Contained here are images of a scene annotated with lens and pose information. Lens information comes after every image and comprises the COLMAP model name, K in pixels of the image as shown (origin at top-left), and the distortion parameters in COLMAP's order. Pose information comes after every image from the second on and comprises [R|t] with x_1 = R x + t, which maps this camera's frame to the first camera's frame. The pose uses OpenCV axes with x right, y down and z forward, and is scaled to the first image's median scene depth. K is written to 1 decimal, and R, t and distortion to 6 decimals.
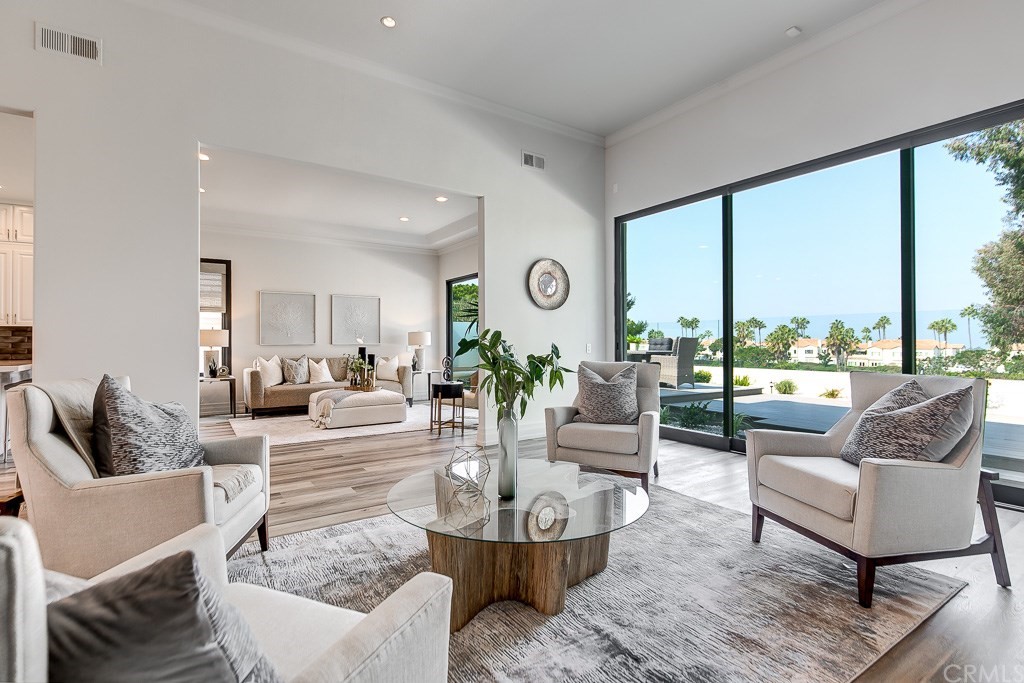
lens RADIAL K [[482.7, 0, 518.1], [0, 482.7, 348.2], [0, 0, 1]] dist [-0.001920, 0.000367]
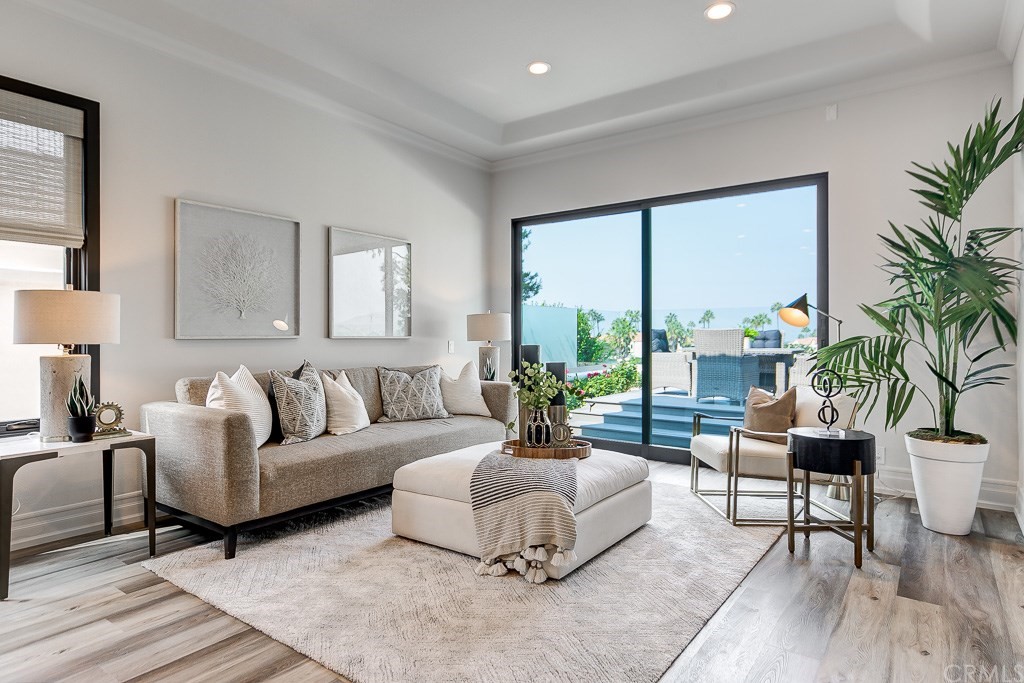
lens RADIAL K [[577.2, 0, 512.0], [0, 577.2, 341.5], [0, 0, 1]] dist [0.003772, -0.000675]
pose [[0.940372, 0.000196, 0.340149, -0.446267], [0.000556, 0.999998, -0.002114, -0.003970], [-0.340149, 0.002177, 0.940369, 0.485574]]
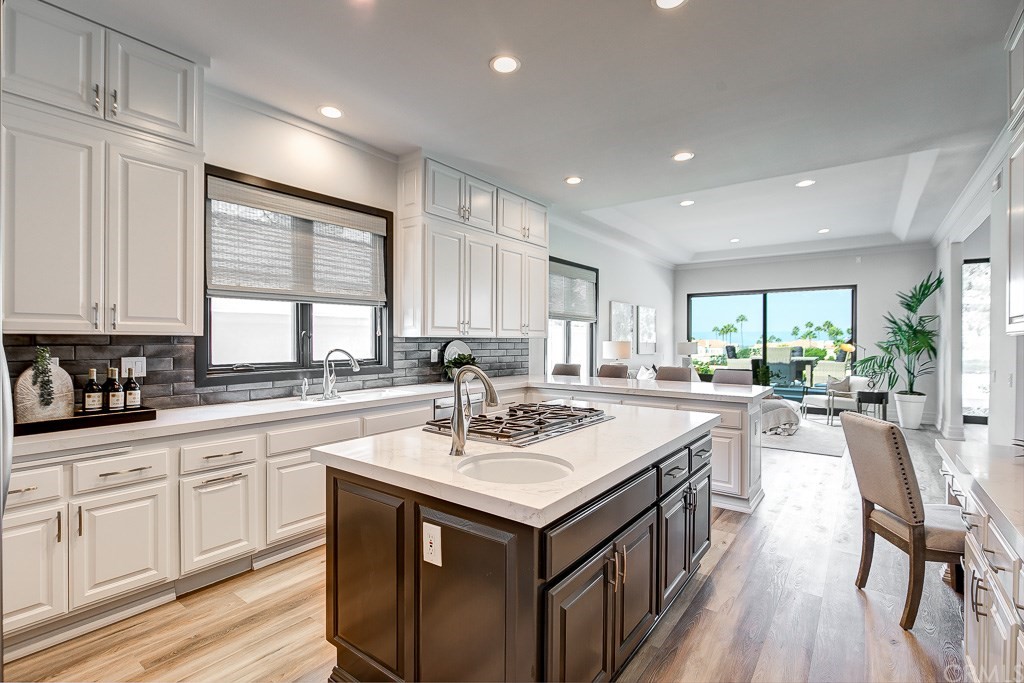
lens RADIAL K [[482.7, 0, 518.1], [0, 482.7, 348.2], [0, 0, 1]] dist [-0.001920, 0.000367]
pose [[0.939195, 0.002048, 0.343378, -1.062431], [-0.003675, 0.999985, 0.004090, -0.025952], [-0.343365, -0.005103, 0.939188, 0.145530]]
